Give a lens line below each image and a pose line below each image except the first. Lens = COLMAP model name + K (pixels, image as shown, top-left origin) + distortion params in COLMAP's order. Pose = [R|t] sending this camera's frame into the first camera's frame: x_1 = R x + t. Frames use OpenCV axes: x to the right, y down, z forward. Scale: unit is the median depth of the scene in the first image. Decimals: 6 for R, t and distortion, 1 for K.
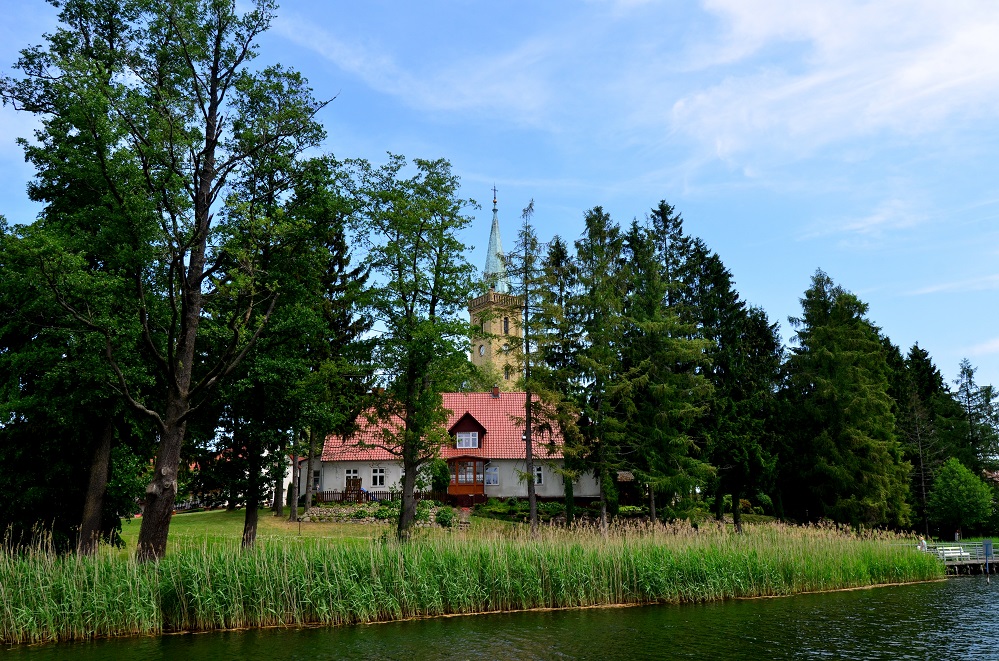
lens RADIAL K [[871.0, 0, 489.5], [0, 871.0, 338.8], [0, 0, 1]] dist [0.048448, -0.040546]
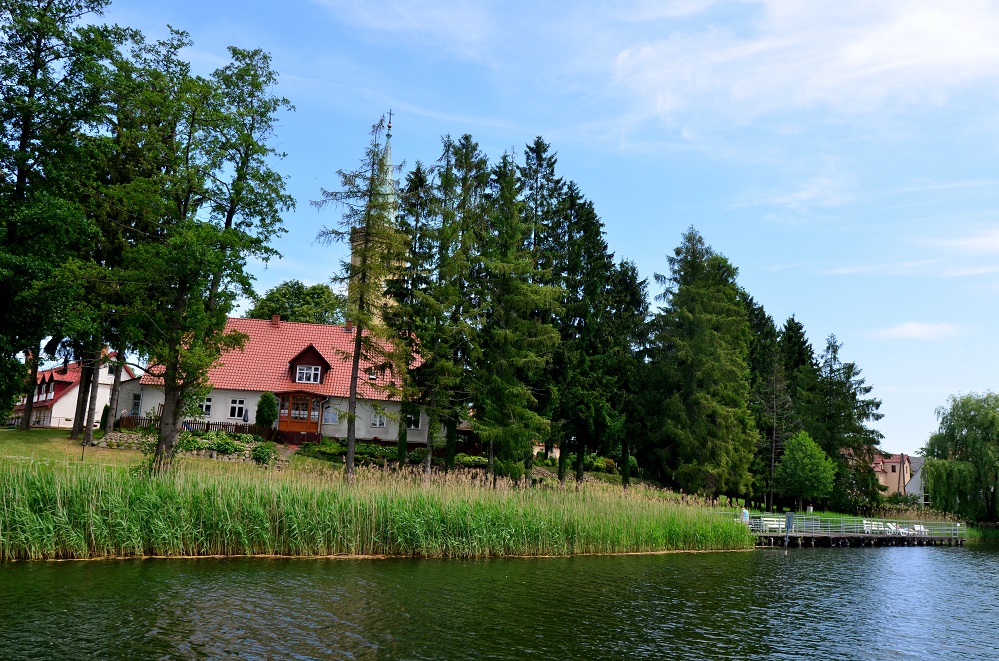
lens RADIAL K [[899.2, 0, 501.8], [0, 899.2, 345.3], [0, 0, 1]] dist [0.060818, -0.057270]
pose [[0.990373, 0.085310, 0.109007, 0.072634], [-0.092566, 0.993691, 0.063328, 0.006068], [-0.102917, -0.072809, 0.992022, 0.030341]]
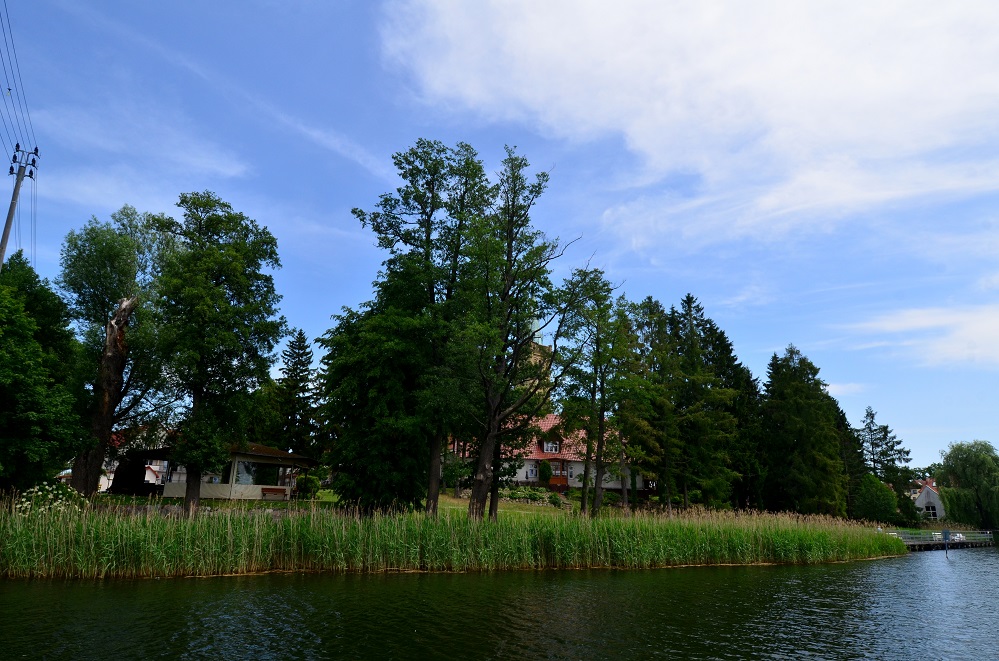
lens RADIAL K [[614.9, 0, 486.2], [0, 614.9, 336.9], [0, 0, 1]] dist [0.035579, -0.032714]
pose [[0.998355, 0.049092, 0.029613, -0.180693], [-0.047521, 0.997537, -0.051601, -0.011601], [-0.032073, 0.050109, 0.998229, -0.054564]]
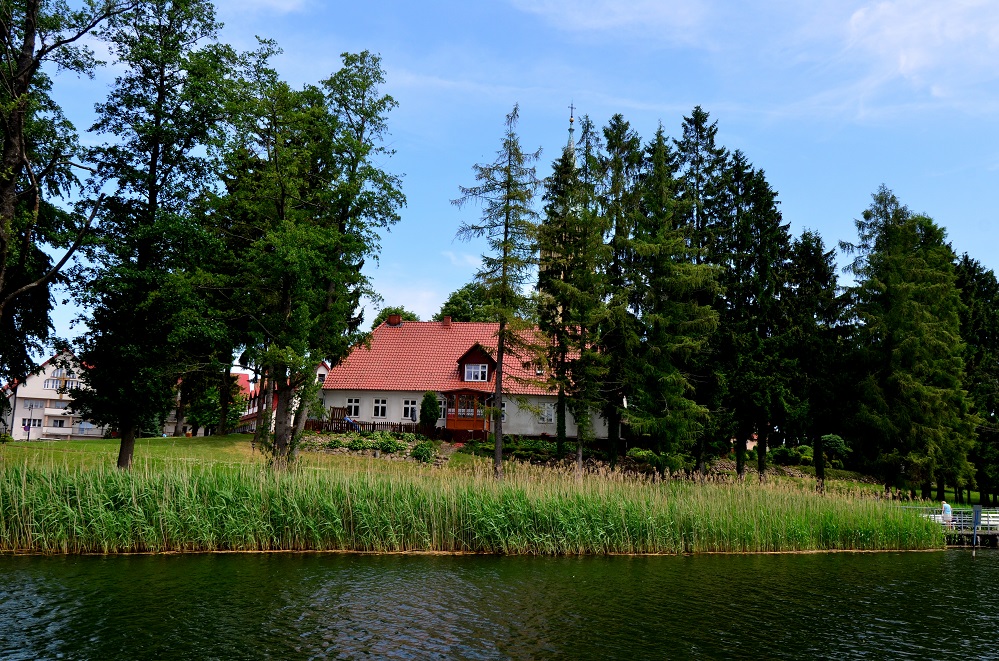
lens RADIAL K [[899.2, 0, 489.7], [0, 899.2, 347.4], [0, 0, 1]] dist [0.060818, -0.057270]
pose [[0.986961, 0.029533, -0.158226, 0.143412], [-0.016752, 0.996532, 0.081511, 0.010986], [0.160084, -0.077797, 0.984033, 0.058593]]
